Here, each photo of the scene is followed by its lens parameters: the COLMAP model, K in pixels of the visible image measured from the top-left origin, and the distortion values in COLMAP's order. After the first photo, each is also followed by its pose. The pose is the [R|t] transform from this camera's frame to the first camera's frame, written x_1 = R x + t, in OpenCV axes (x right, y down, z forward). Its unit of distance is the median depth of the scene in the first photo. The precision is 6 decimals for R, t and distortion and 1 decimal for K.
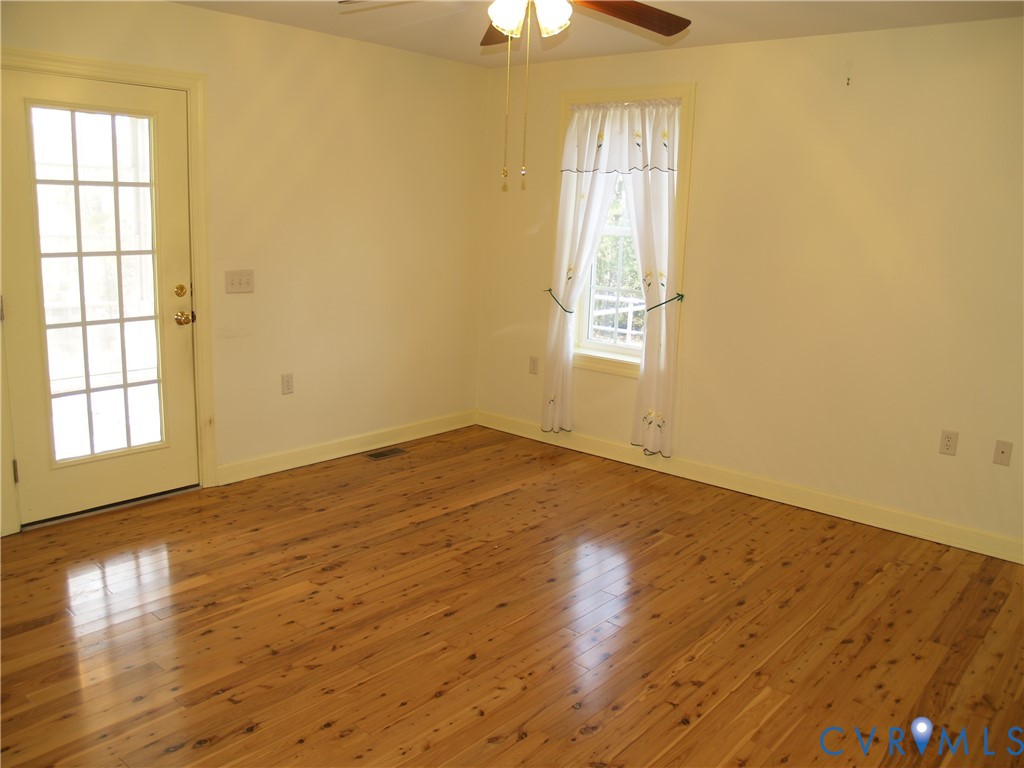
lens RADIAL K [[832.9, 0, 512.0], [0, 832.9, 384.0], [0, 0, 1]] dist [-0.125082, 0.008257]
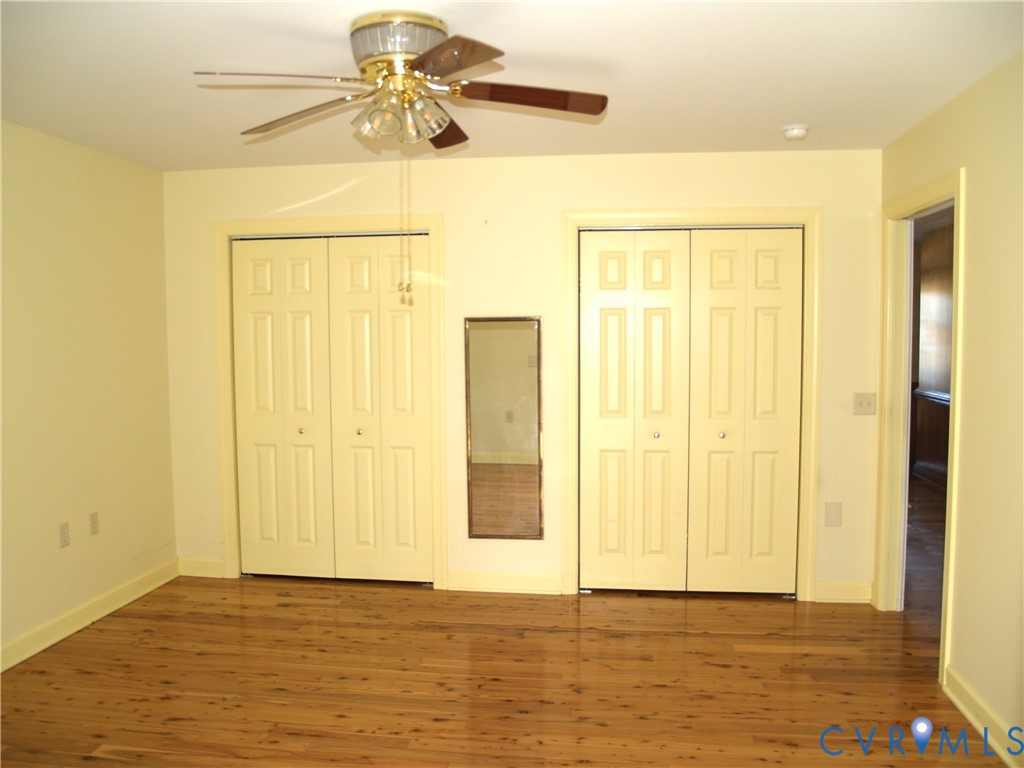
lens RADIAL K [[832.9, 0, 512.0], [0, 832.9, 384.0], [0, 0, 1]] dist [-0.125082, 0.008257]
pose [[-0.536397, -0.091122, 0.839032, -0.683498], [0.162742, 0.964329, 0.208771, -0.264843], [-0.828127, 0.248530, -0.502433, 1.135811]]
